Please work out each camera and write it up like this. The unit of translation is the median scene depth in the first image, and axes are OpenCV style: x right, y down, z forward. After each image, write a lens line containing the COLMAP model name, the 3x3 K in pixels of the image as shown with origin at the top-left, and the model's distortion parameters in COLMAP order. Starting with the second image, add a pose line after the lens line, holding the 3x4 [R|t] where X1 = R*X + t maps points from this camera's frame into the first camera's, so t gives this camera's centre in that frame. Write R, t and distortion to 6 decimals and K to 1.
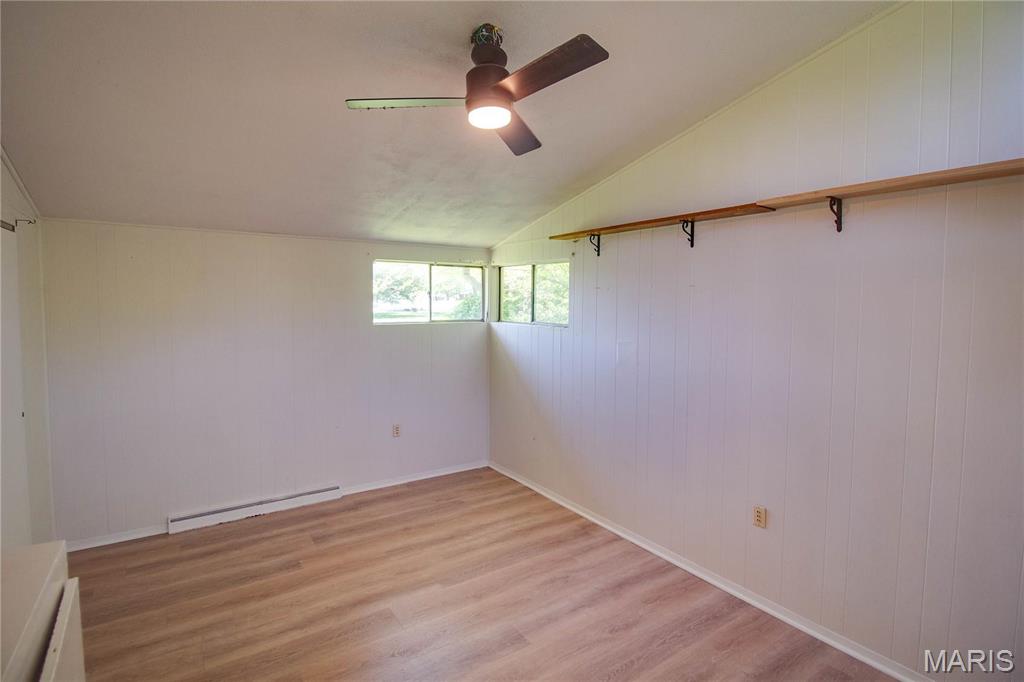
lens RADIAL K [[508.3, 0, 514.1], [0, 508.3, 293.4], [0, 0, 1]] dist [0.000939, -0.001054]
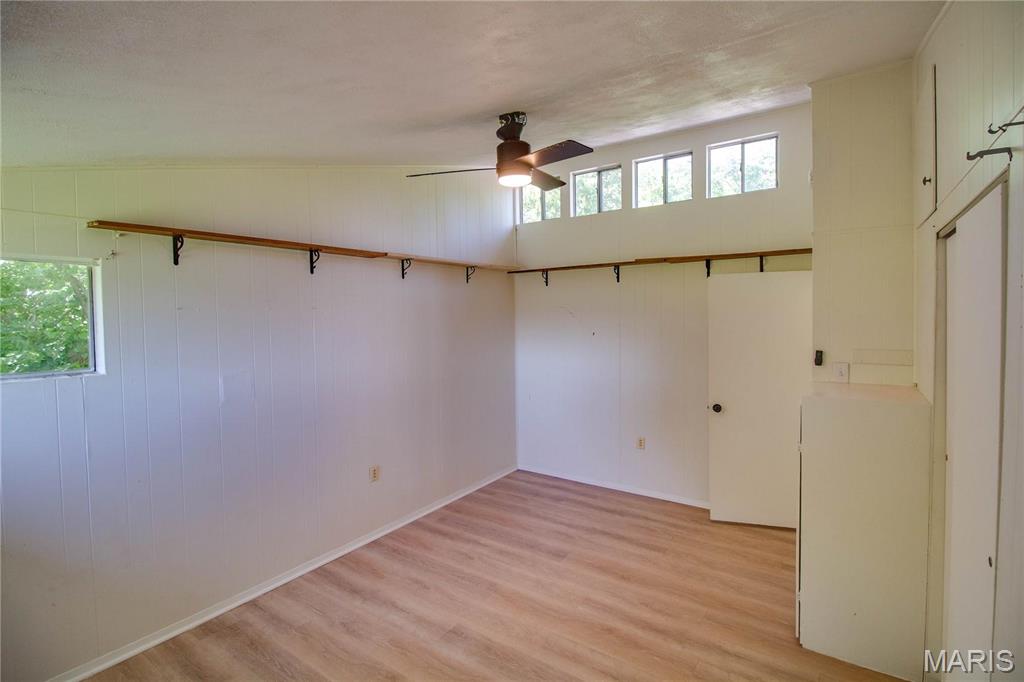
lens RADIAL K [[486.2, 0, 514.4], [0, 486.2, 329.3], [0, 0, 1]] dist [-0.002697, -0.001107]
pose [[-0.358134, -0.034990, 0.933014, -0.693624], [-0.001772, 0.999321, 0.036797, -0.007735], [-0.933669, 0.011525, -0.357953, 0.871967]]
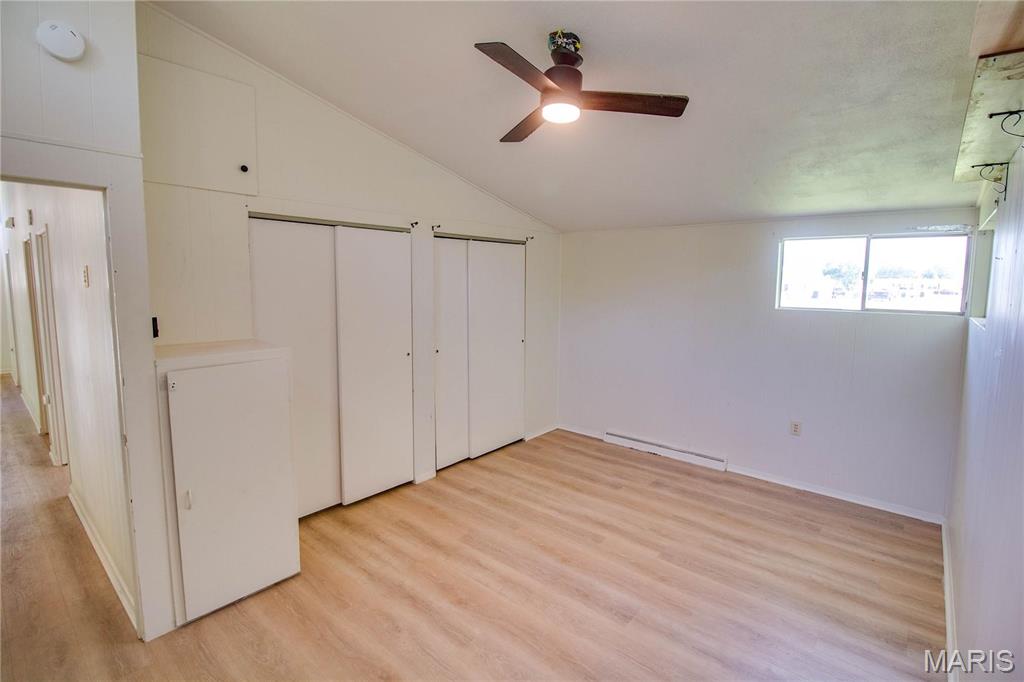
lens RADIAL K [[486.2, 0, 514.4], [0, 486.2, 329.3], [0, 0, 1]] dist [-0.002697, -0.001107]
pose [[0.258154, 0.090759, -0.961831, 0.575671], [0.002747, 0.995505, 0.094674, 0.015580], [0.966100, -0.027083, 0.256744, 0.389717]]
